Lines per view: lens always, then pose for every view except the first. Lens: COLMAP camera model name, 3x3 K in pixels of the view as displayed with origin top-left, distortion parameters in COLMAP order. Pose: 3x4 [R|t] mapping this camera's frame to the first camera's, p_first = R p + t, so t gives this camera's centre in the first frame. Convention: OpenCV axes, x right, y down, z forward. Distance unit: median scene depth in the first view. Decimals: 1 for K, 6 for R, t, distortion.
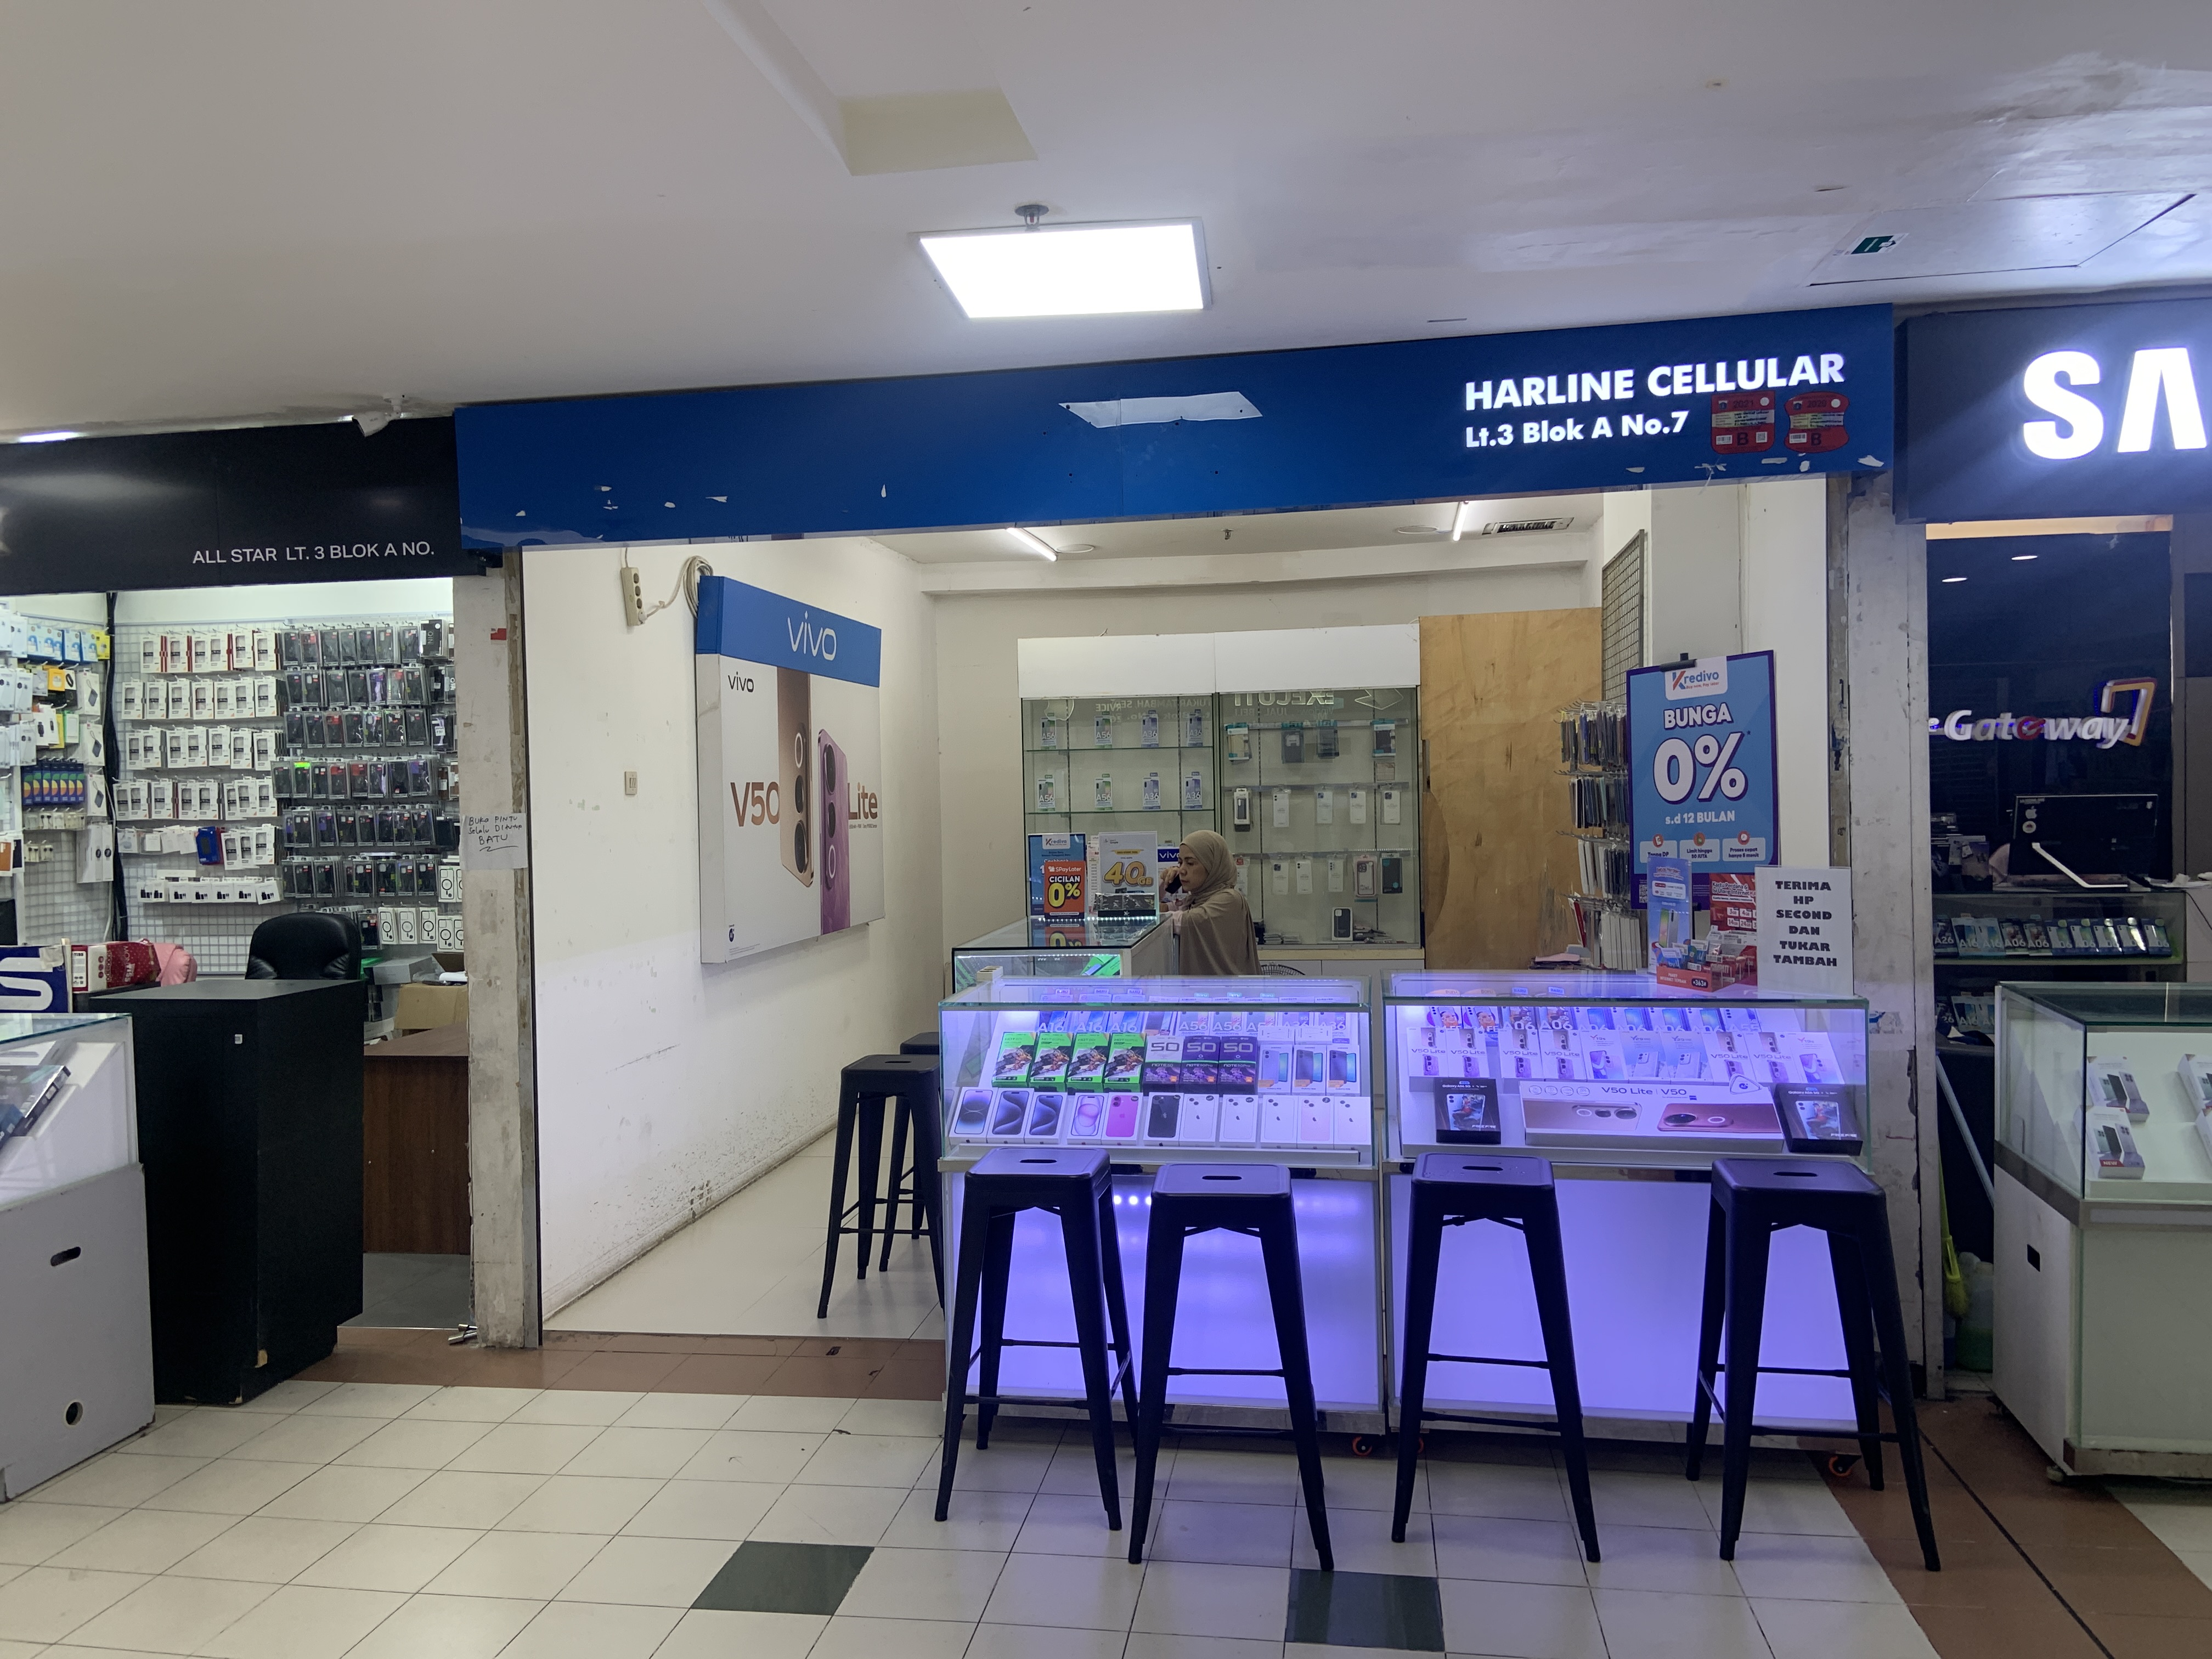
lens RADIAL K [[1641.0, 0, 1058.5], [0, 1641.0, 832.7], [0, 0, 1]] dist [0.085414, -0.081541]
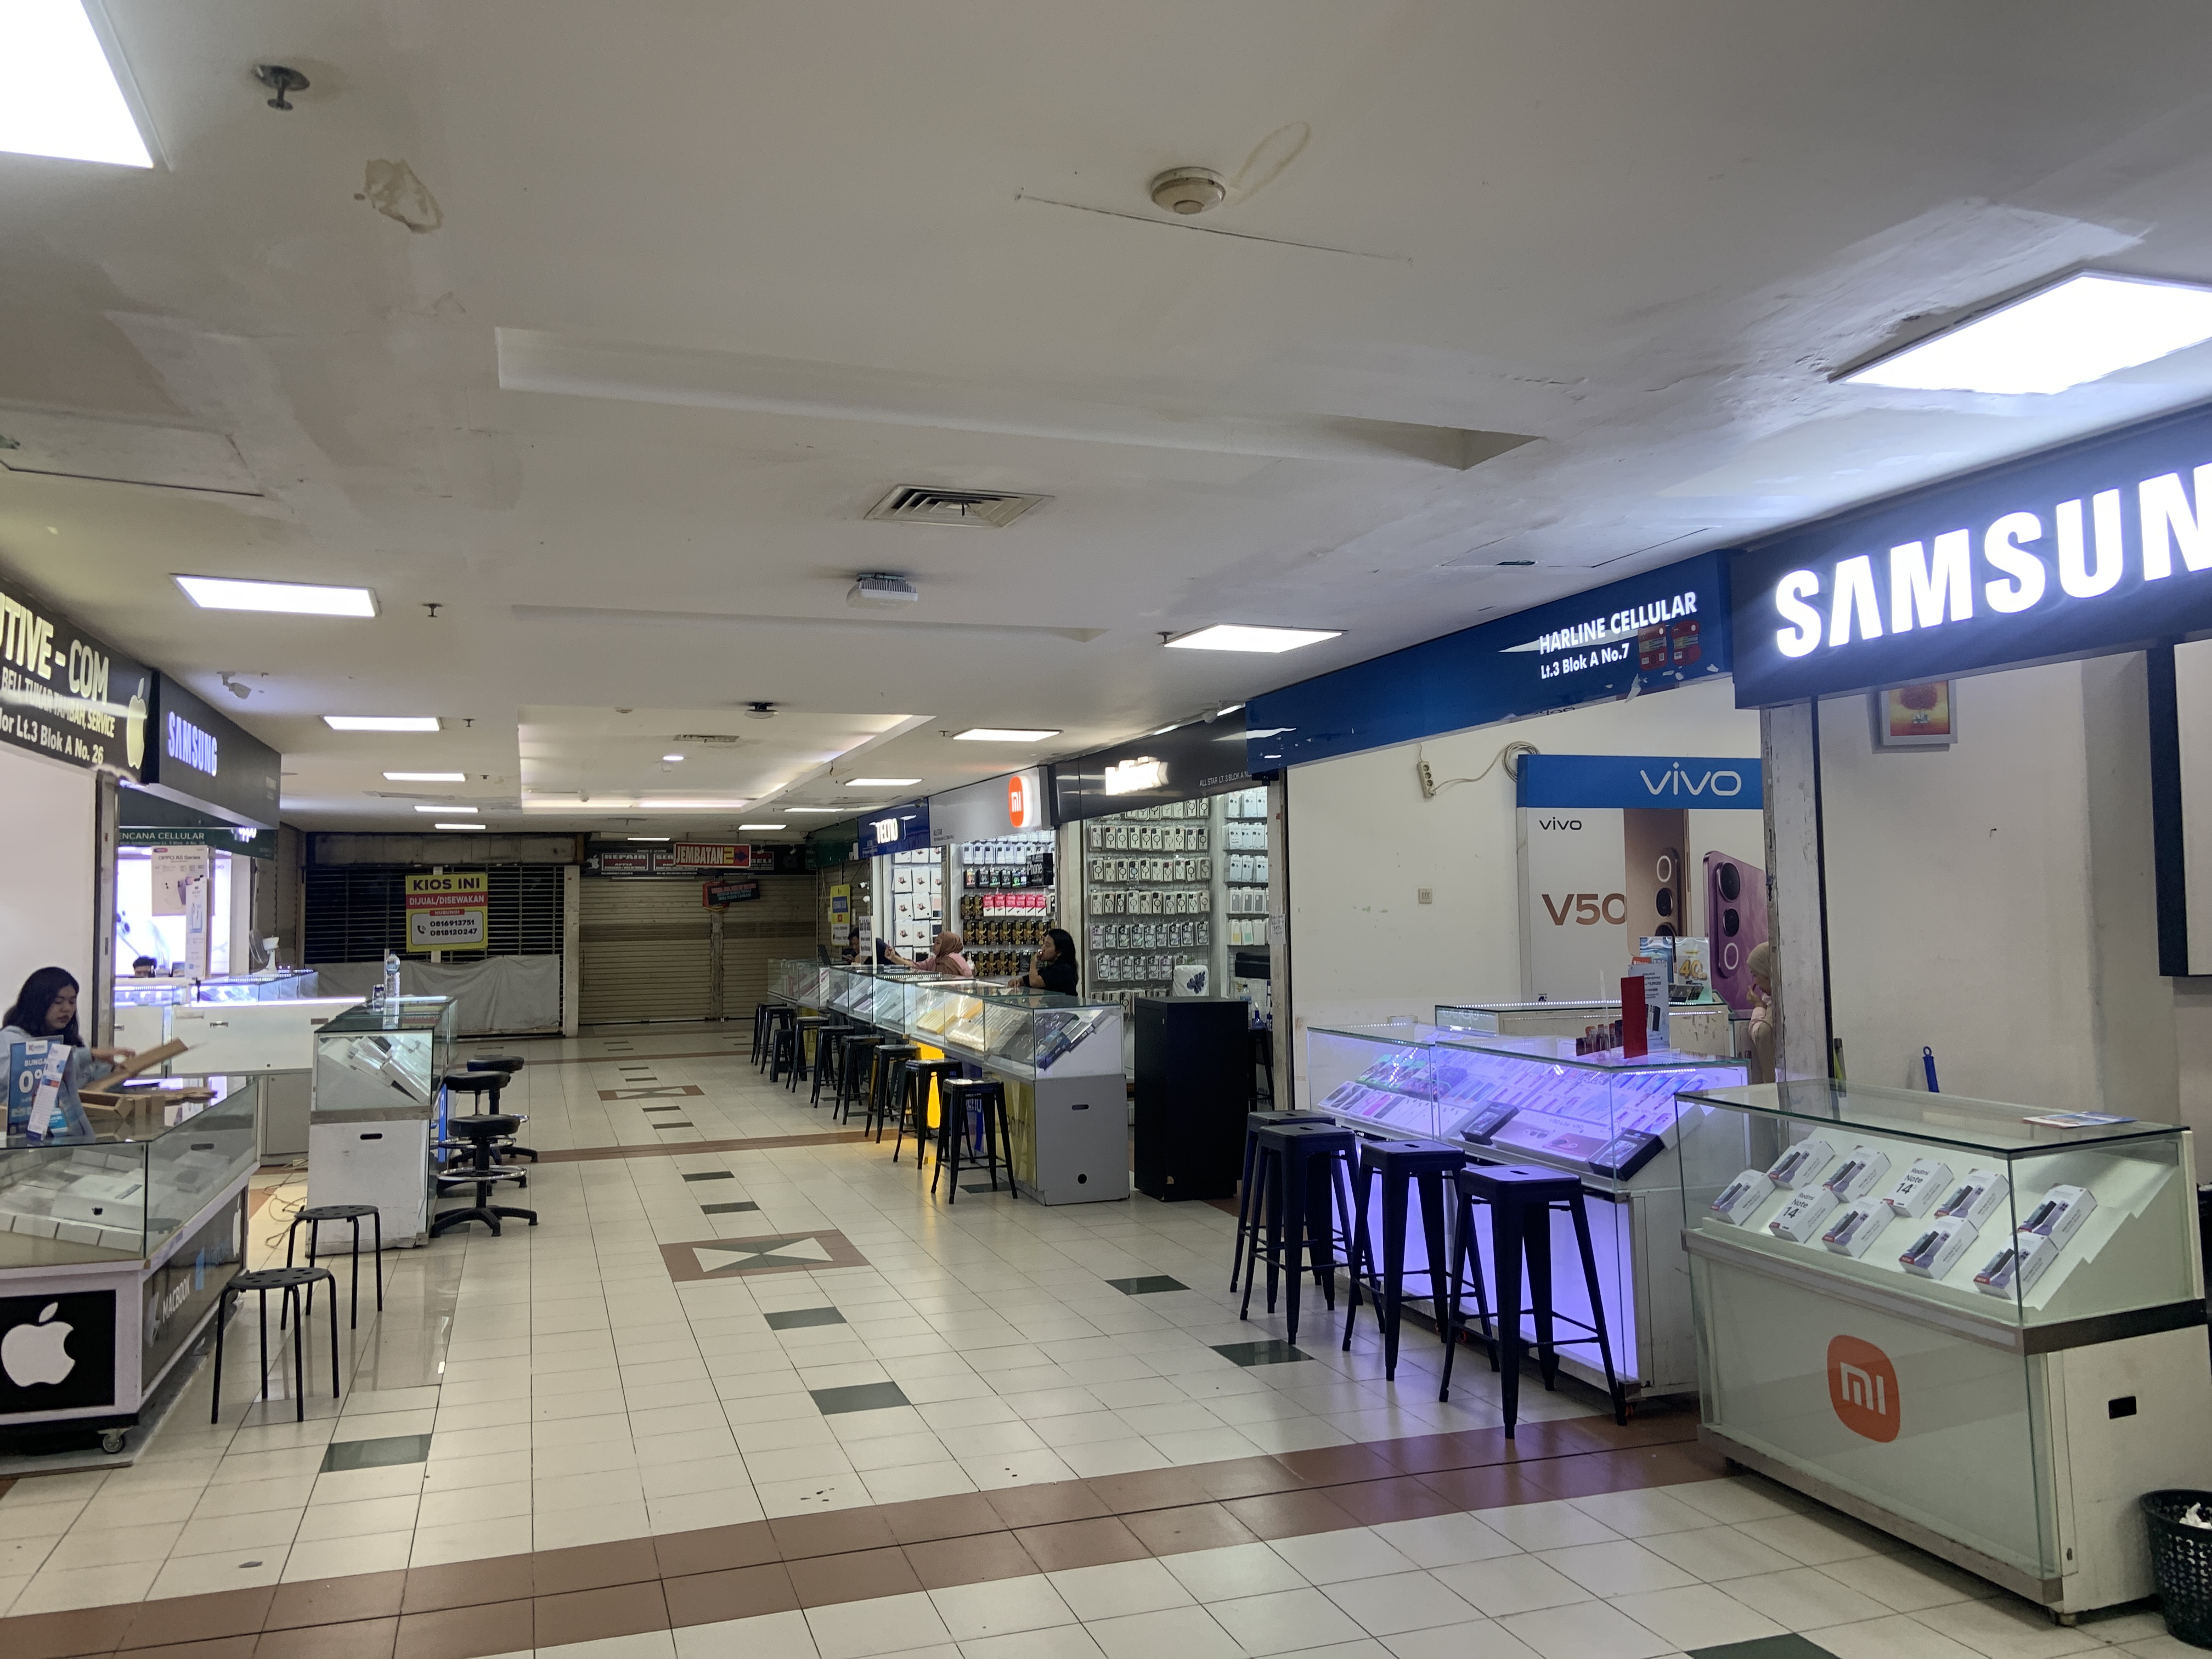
lens RADIAL K [[1641.0, 0, 1083.6], [0, 1641.0, 819.1], [0, 0, 1]] dist [0.085414, -0.081541]
pose [[0.472491, -0.033521, -0.880698, 1.371059], [-0.020868, 0.998571, -0.049203, -0.026180], [0.881088, 0.041626, 0.471116, -0.056216]]
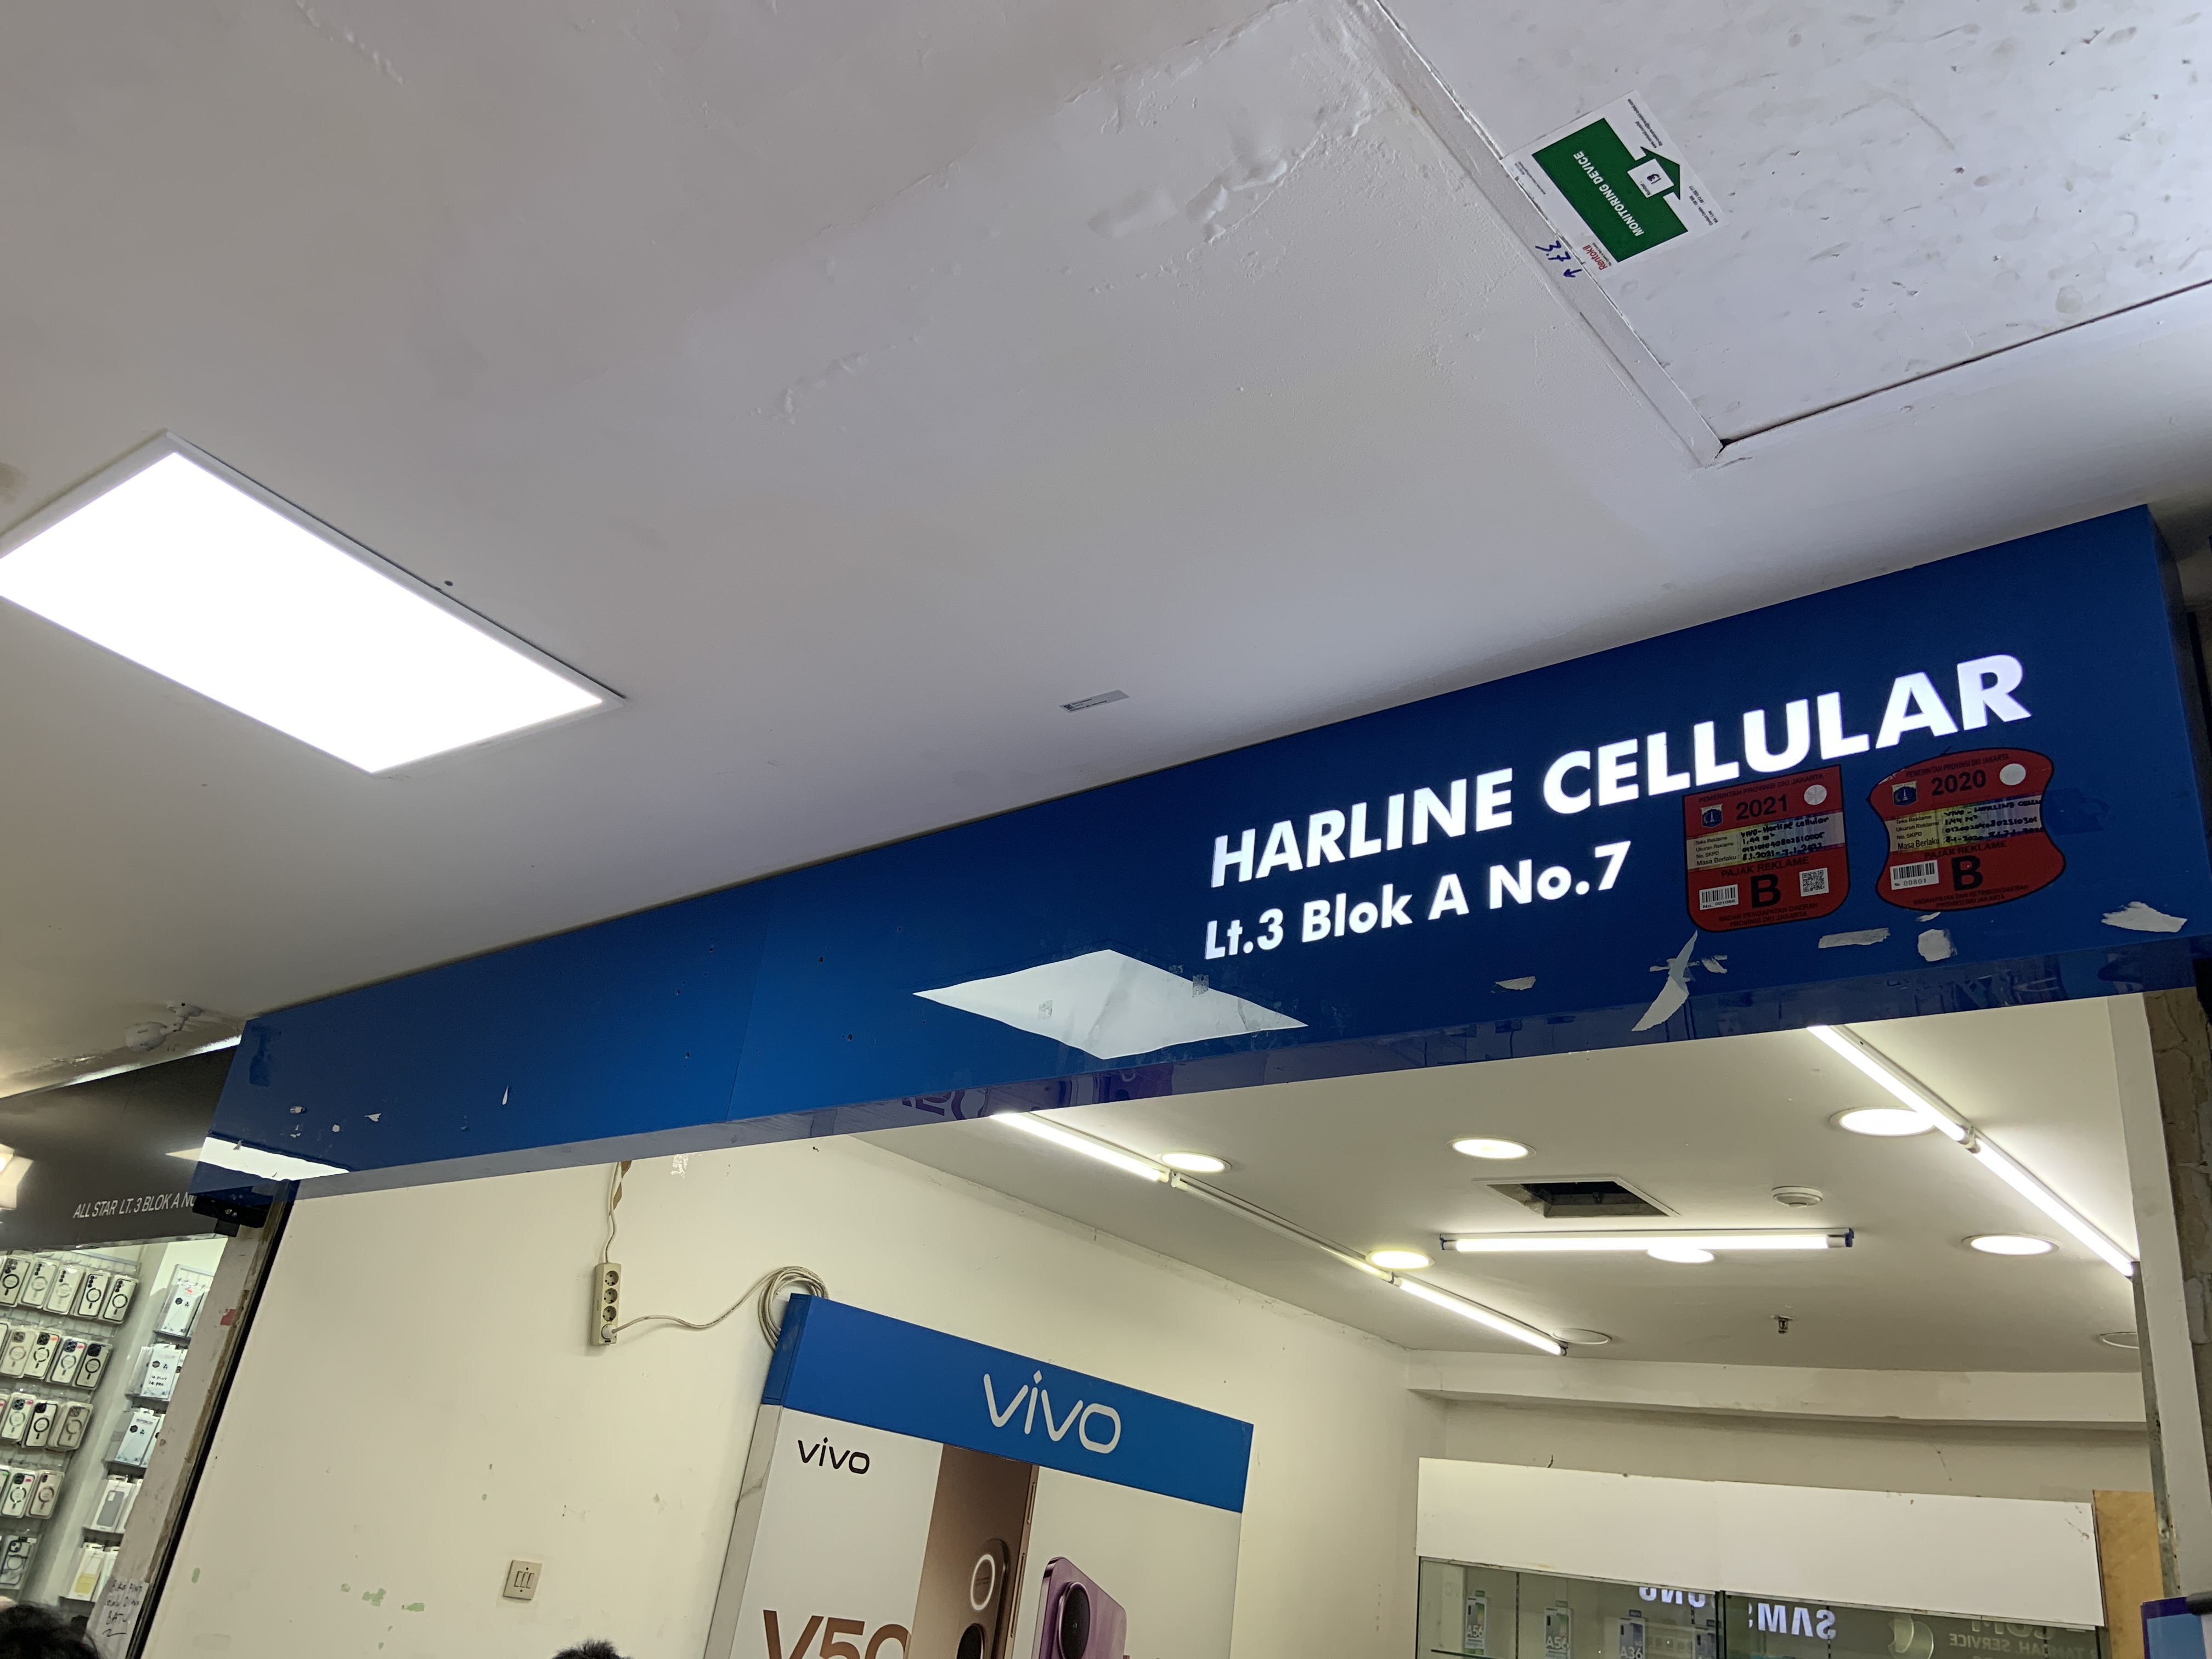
lens RADIAL K [[1641.0, 0, 1108.1], [0, 1641.0, 809.4], [0, 0, 1]] dist [0.085414, -0.081541]
pose [[0.856308, -0.096229, -0.507422, 0.468007], [-0.162538, 0.882353, -0.441627, -0.062914], [0.490222, 0.460644, 0.739925, 0.633774]]
